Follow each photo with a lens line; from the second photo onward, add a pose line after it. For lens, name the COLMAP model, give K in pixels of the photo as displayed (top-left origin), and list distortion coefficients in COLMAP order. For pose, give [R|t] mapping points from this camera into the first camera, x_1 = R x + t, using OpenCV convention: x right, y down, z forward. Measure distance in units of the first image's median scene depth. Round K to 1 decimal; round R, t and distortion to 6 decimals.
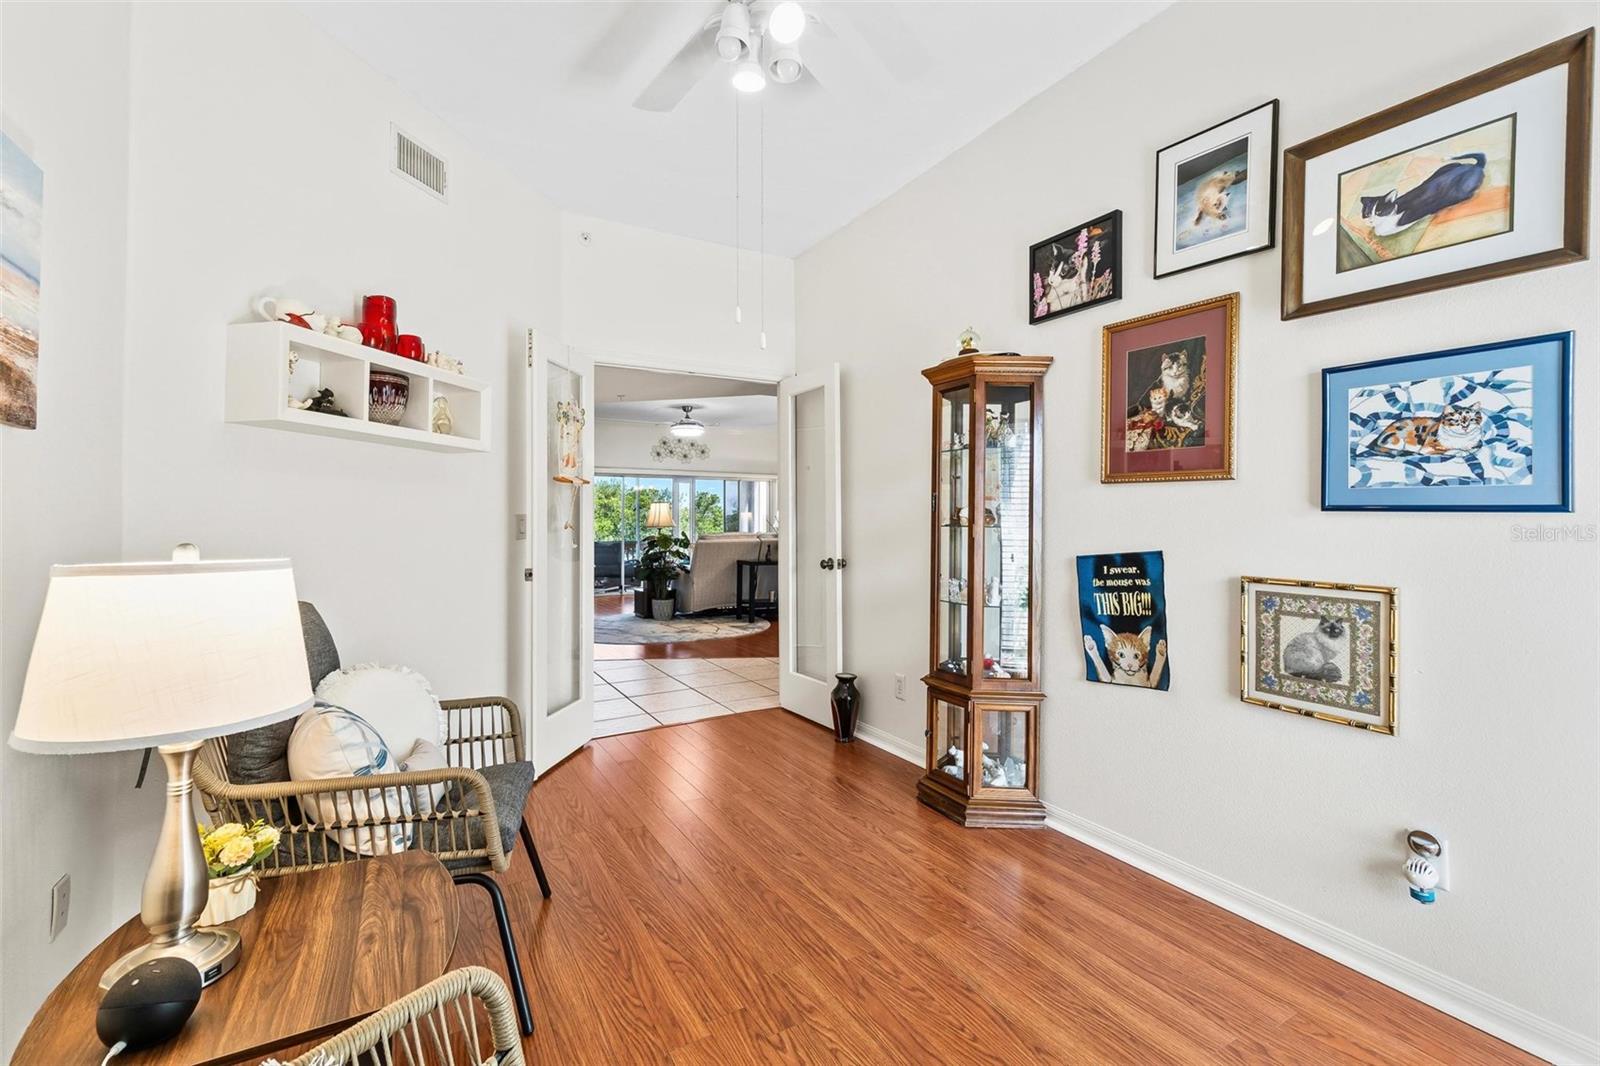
lens RADIAL K [[708.1, 0, 804.1], [0, 708.1, 522.6], [0, 0, 1]] dist [-0.002029, 0.000423]
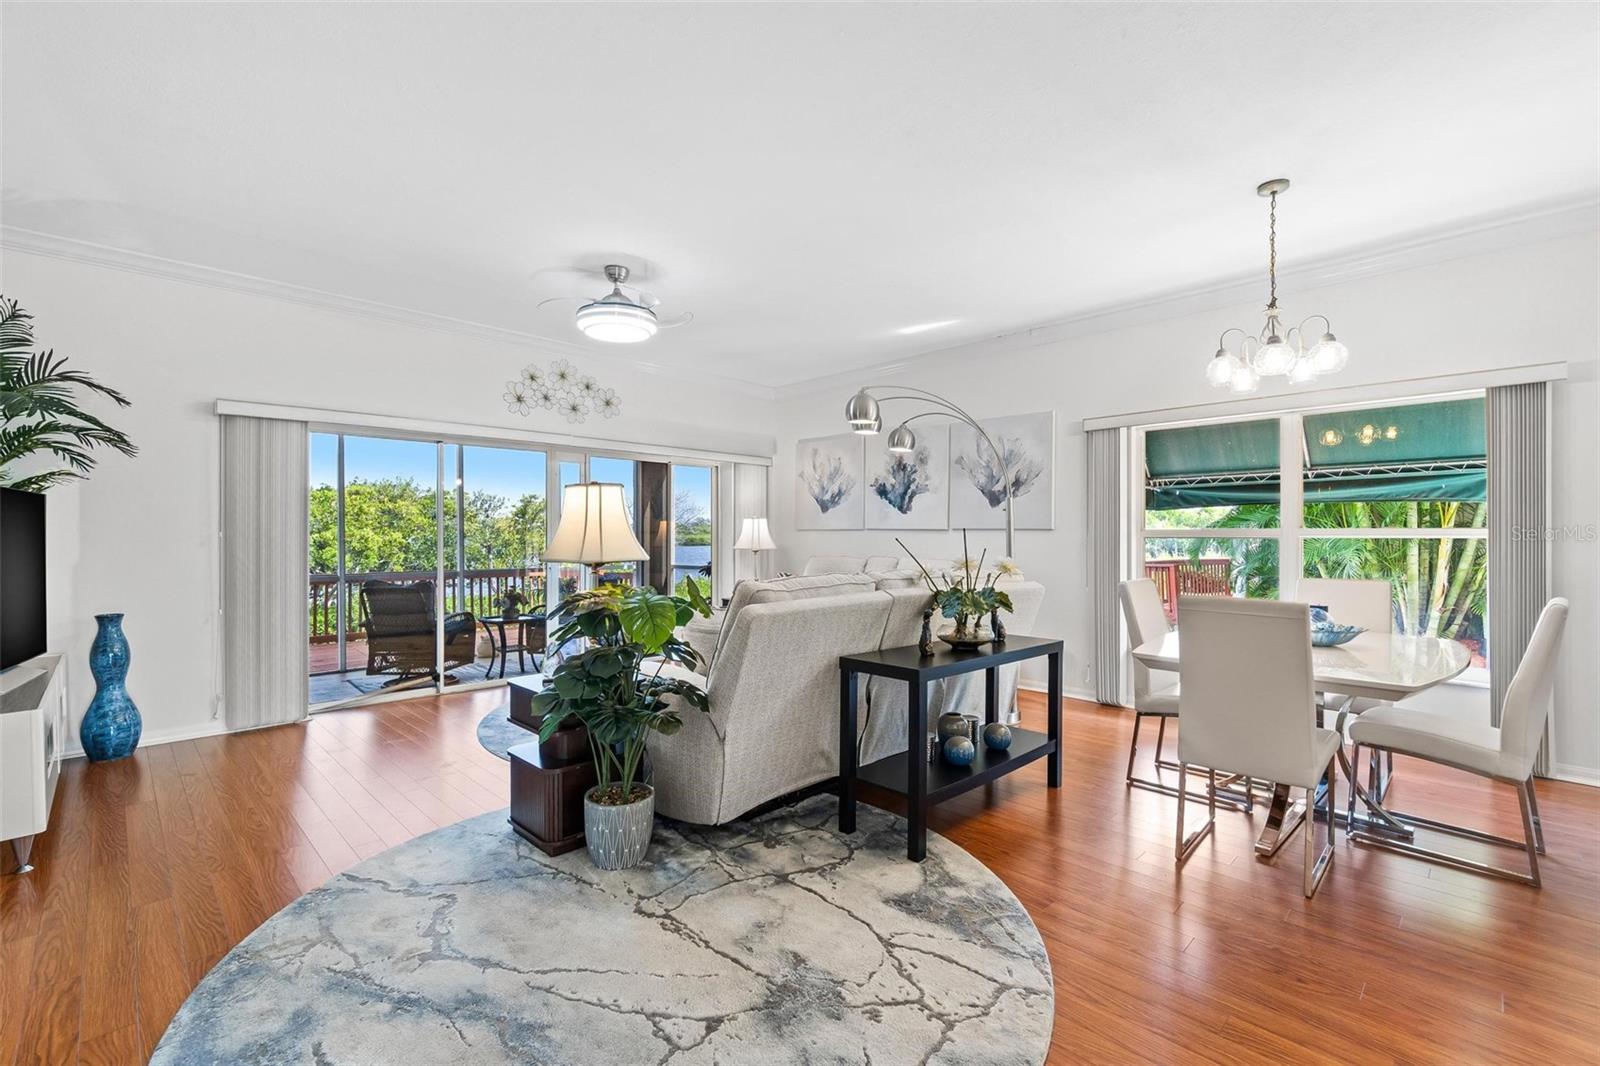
lens RADIAL K [[708.1, 0, 795.7], [0, 708.1, 535.7], [0, 0, 1]] dist [-0.002029, 0.000423]
pose [[0.968631, 0.001442, 0.248499, -0.180575], [-0.002076, 0.999995, 0.002289, -0.005620], [-0.248494, -0.002733, 0.968629, 0.607458]]
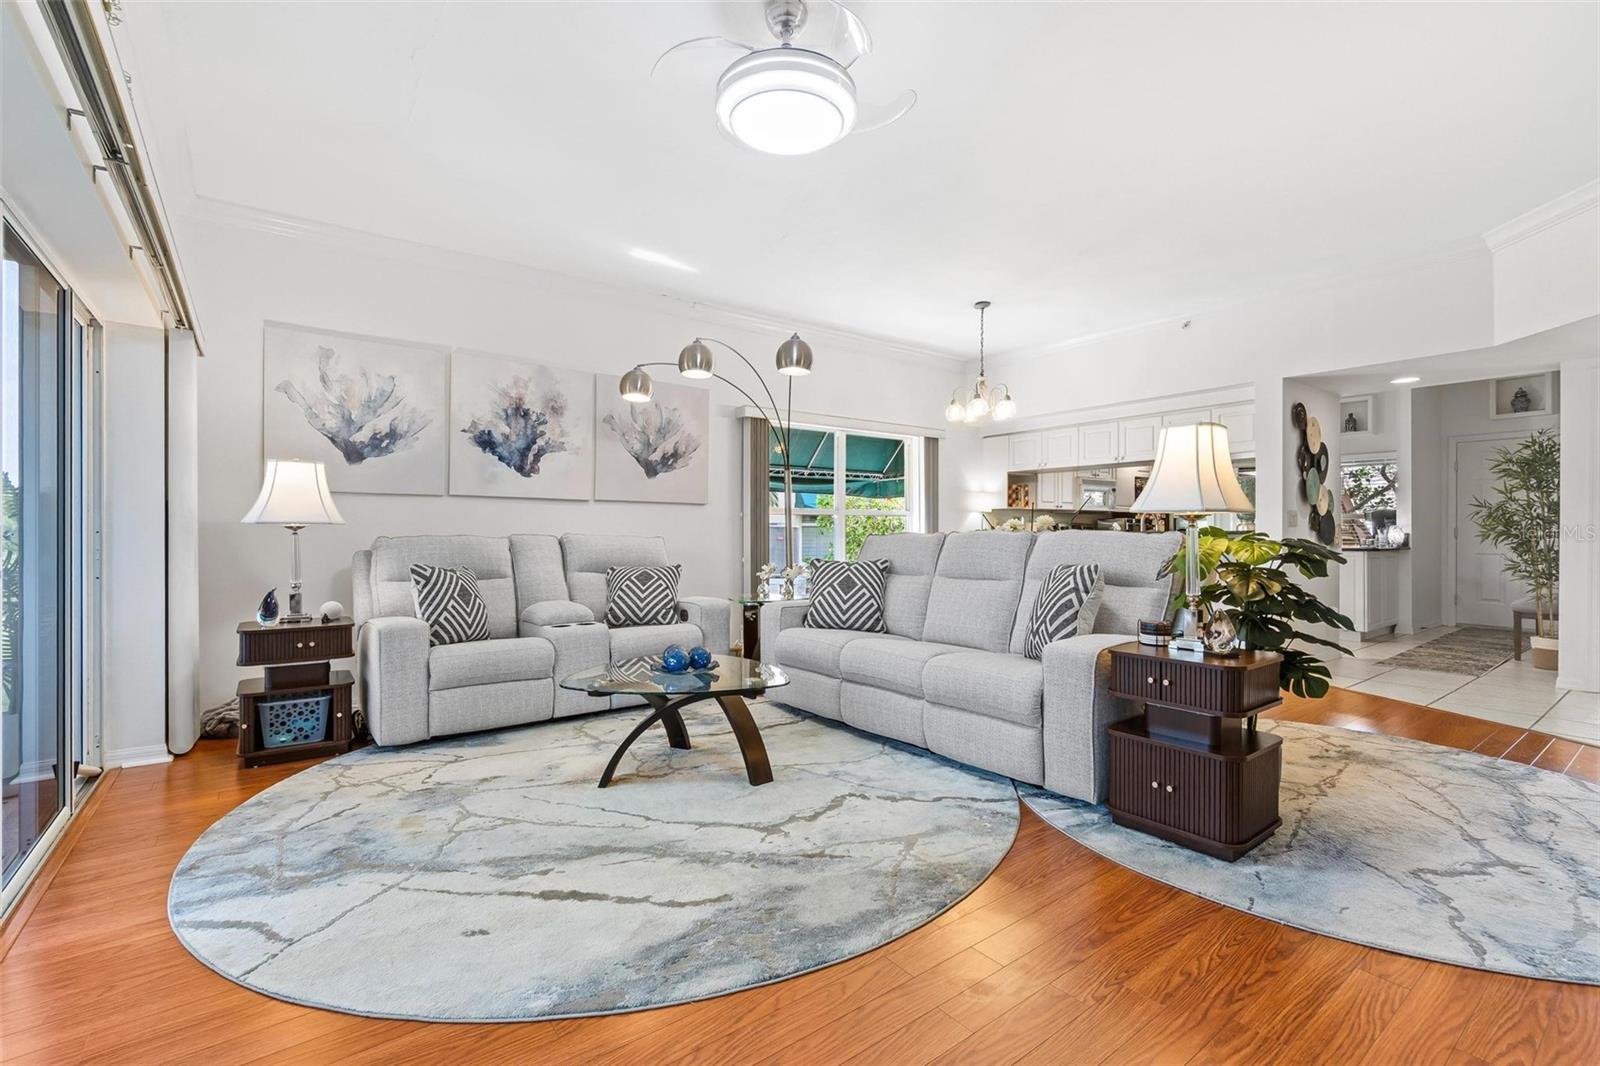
lens RADIAL K [[708.1, 0, 820.7], [0, 708.1, 534.3], [0, 0, 1]] dist [-0.002029, 0.000423]
pose [[-0.135080, -0.001556, 0.990834, -0.440200], [-0.001949, 0.999997, 0.001305, 0.014559], [-0.990833, -0.001755, -0.135082, 1.109027]]
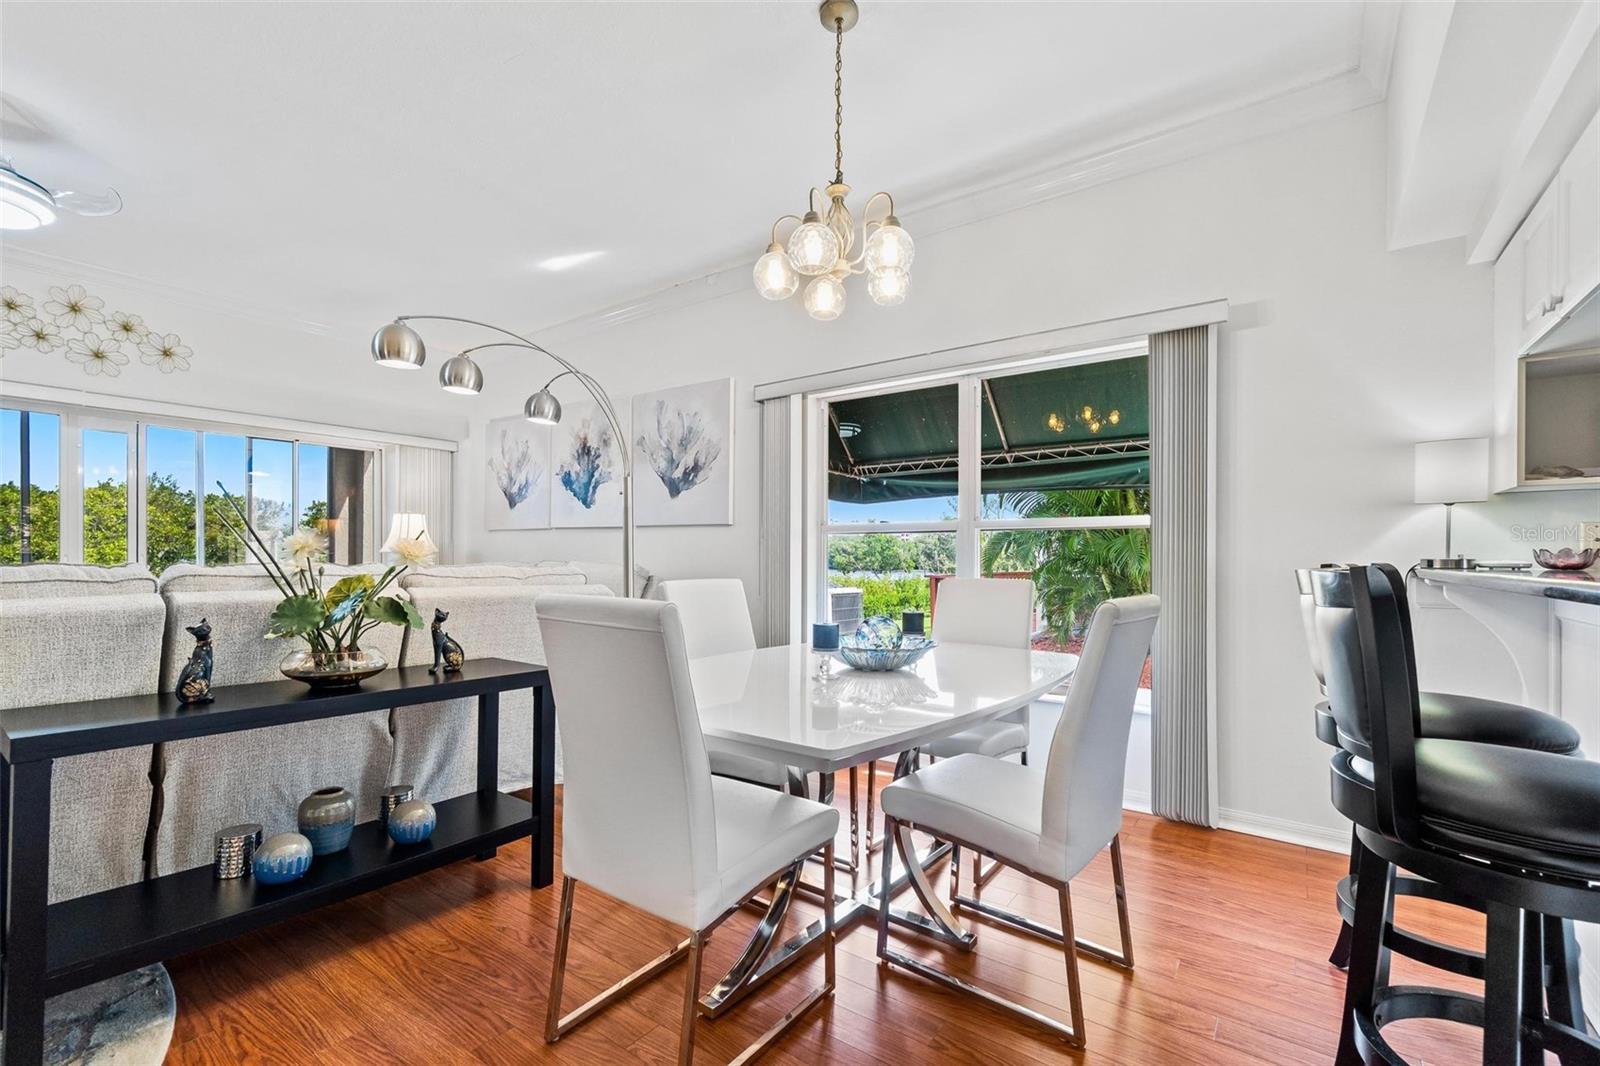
lens RADIAL K [[708.1, 0, 808.1], [0, 708.1, 556.4], [0, 0, 1]] dist [-0.002029, 0.000423]
pose [[0.917827, 0.003545, 0.396966, 0.031183], [-0.005315, 0.999980, 0.003358, 0.009477], [-0.396946, -0.005192, 0.917827, 0.667492]]
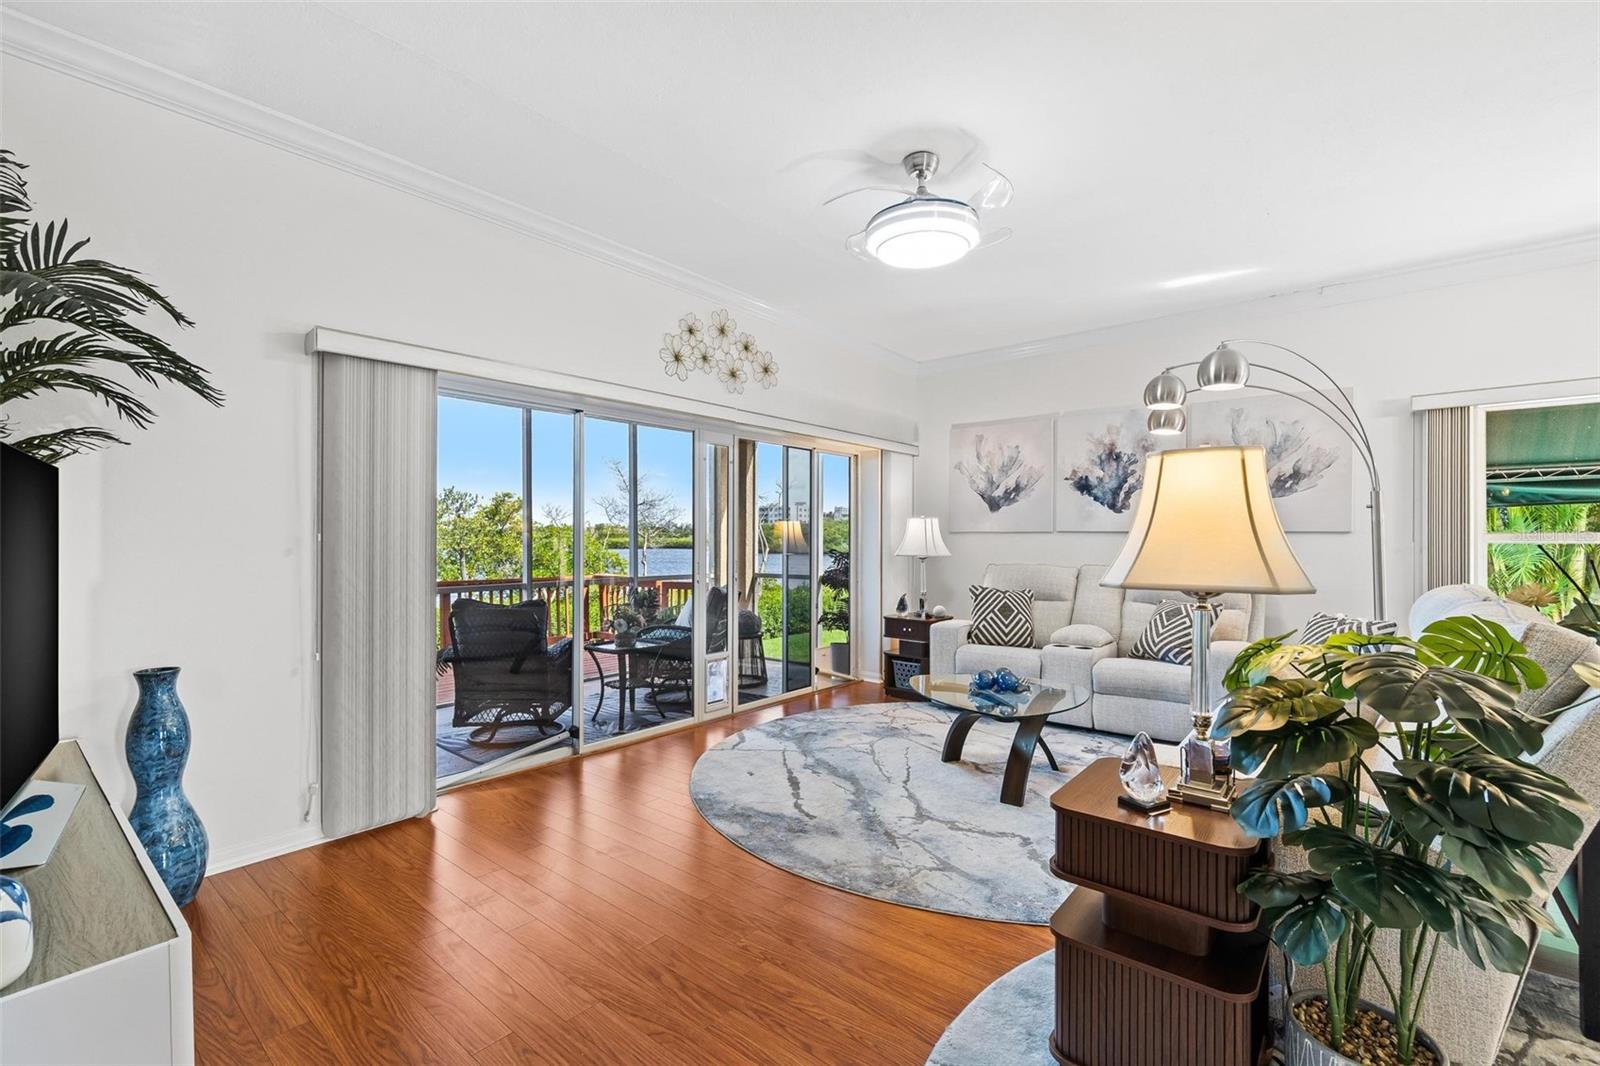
lens RADIAL K [[708.1, 0, 795.8], [0, 708.1, 534.9], [0, 0, 1]] dist [-0.002029, 0.000423]
pose [[0.940649, 0.004375, 0.339351, -0.344087], [-0.003616, 0.999989, -0.002867, -0.005454], [-0.339360, 0.001470, 0.940655, 0.801763]]
